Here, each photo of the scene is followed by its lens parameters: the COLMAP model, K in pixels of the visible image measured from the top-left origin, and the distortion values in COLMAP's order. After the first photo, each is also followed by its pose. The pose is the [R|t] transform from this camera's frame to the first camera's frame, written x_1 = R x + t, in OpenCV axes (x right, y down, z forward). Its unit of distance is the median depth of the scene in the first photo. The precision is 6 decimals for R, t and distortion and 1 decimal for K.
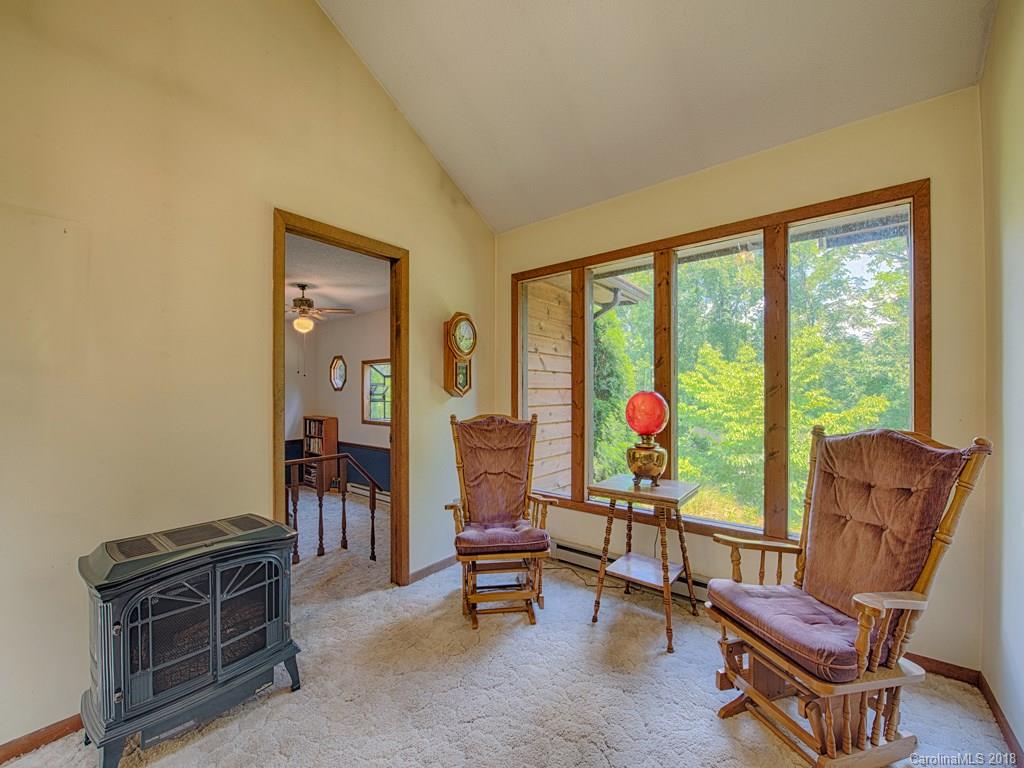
lens RADIAL K [[415.0, 0, 515.8], [0, 415.0, 389.8], [0, 0, 1]] dist [-0.014341, -0.000700]
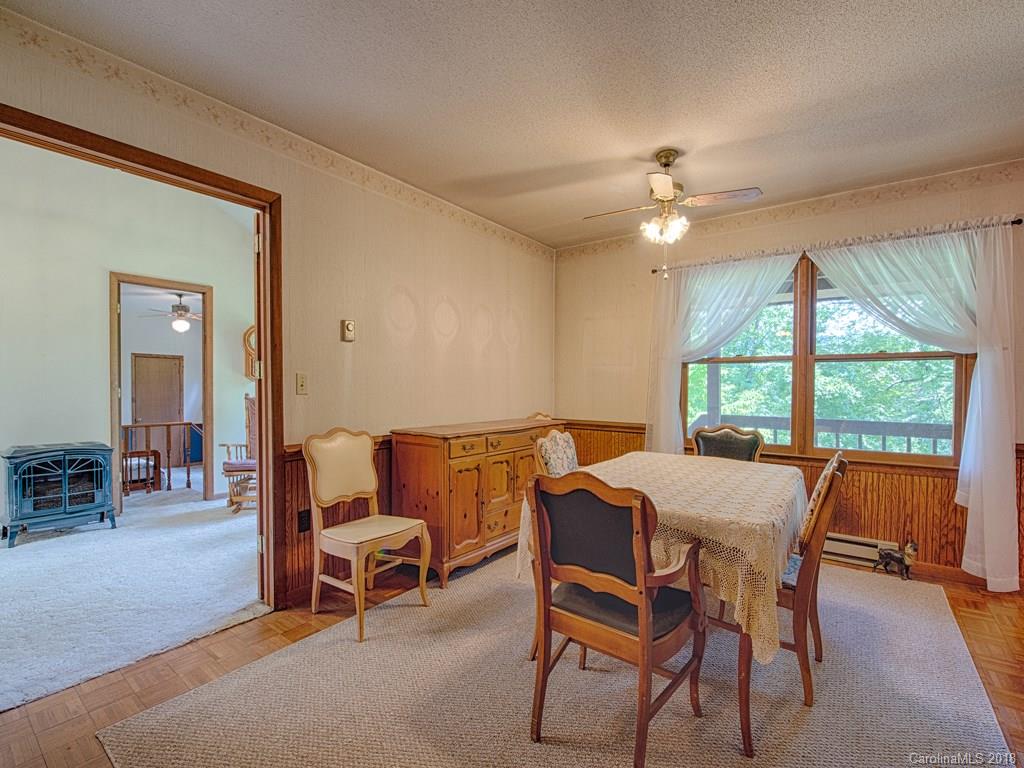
lens RADIAL K [[475.8, 0, 506.5], [0, 475.8, 389.7], [0, 0, 1]] dist [-0.004207, -0.000738]
pose [[0.999977, 0.005473, 0.003901, 0.982720], [-0.005520, 0.999911, 0.012164, 0.027092], [-0.003834, -0.012185, 0.999918, -0.927875]]
